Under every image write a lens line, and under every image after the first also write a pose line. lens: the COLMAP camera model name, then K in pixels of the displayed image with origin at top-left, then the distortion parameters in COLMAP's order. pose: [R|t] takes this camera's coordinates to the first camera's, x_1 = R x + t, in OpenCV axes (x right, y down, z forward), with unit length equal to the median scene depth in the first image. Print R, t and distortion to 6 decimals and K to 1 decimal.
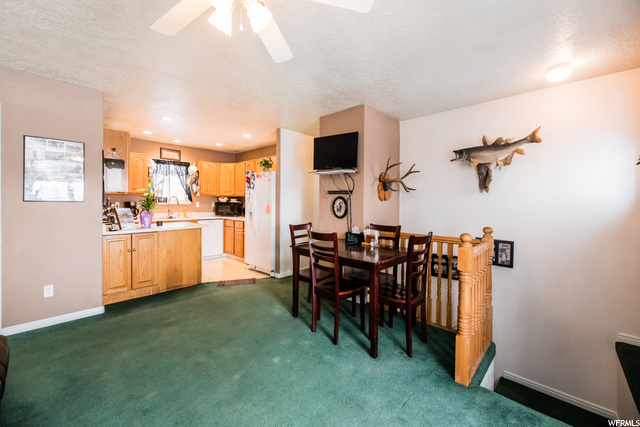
lens RADIAL K [[261.9, 0, 301.4], [0, 261.9, 203.7], [0, 0, 1]] dist [-0.001525, 0.001098]
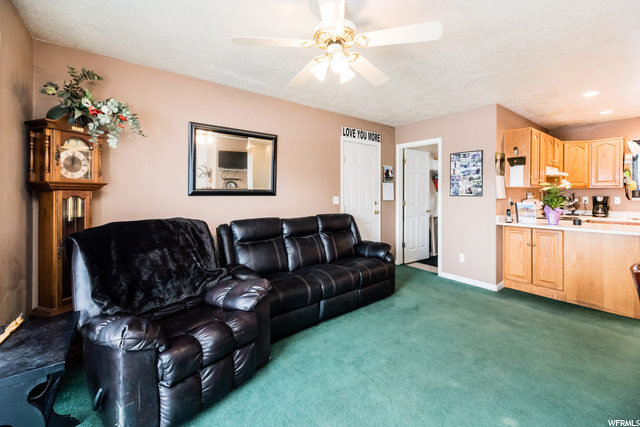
lens RADIAL K [[261.9, 0, 358.8], [0, 261.9, 192.3], [0, 0, 1]] dist [-0.001525, 0.001098]
pose [[-0.055784, -0.015610, -0.998321, 0.338804], [-0.009673, 0.999839, -0.015093, -0.001419], [0.998396, 0.008815, -0.055926, 0.337539]]
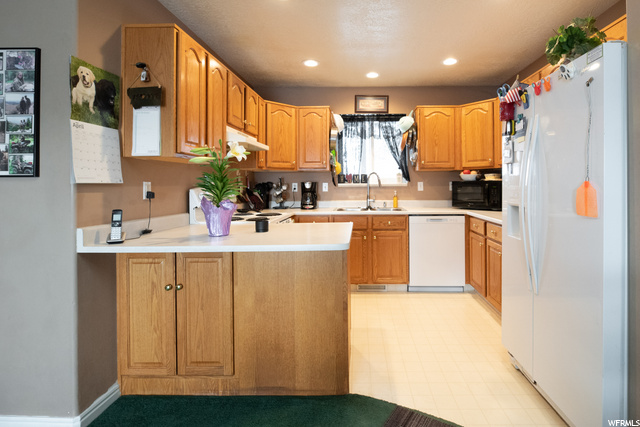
lens RADIAL K [[287.3, 0, 329.4], [0, 287.3, 186.1], [0, 0, 1]] dist [0.004088, 0.000012]
pose [[0.649192, -0.013443, -0.760505, -0.089890], [0.009112, 0.999910, -0.009897, 0.012348], [0.760570, -0.000504, 0.649256, 0.757981]]
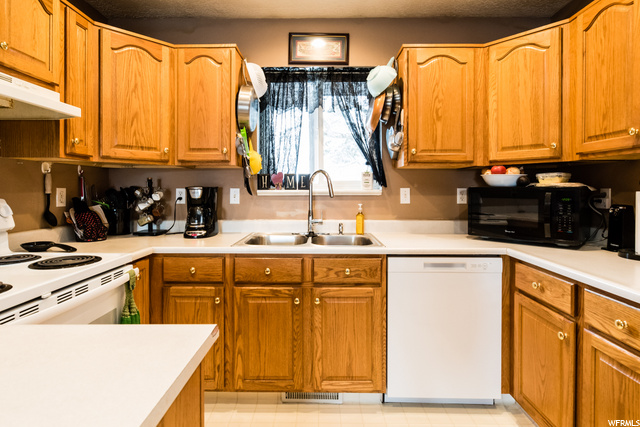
lens RADIAL K [[313.0, 0, 270.9], [0, 313.0, 192.1], [0, 0, 1]] dist [0.002119, 0.001790]
pose [[0.612591, -0.005585, -0.790380, -0.331086], [0.000830, 0.999979, -0.006423, 0.001833], [0.790400, 0.003279, 0.612583, 1.078617]]
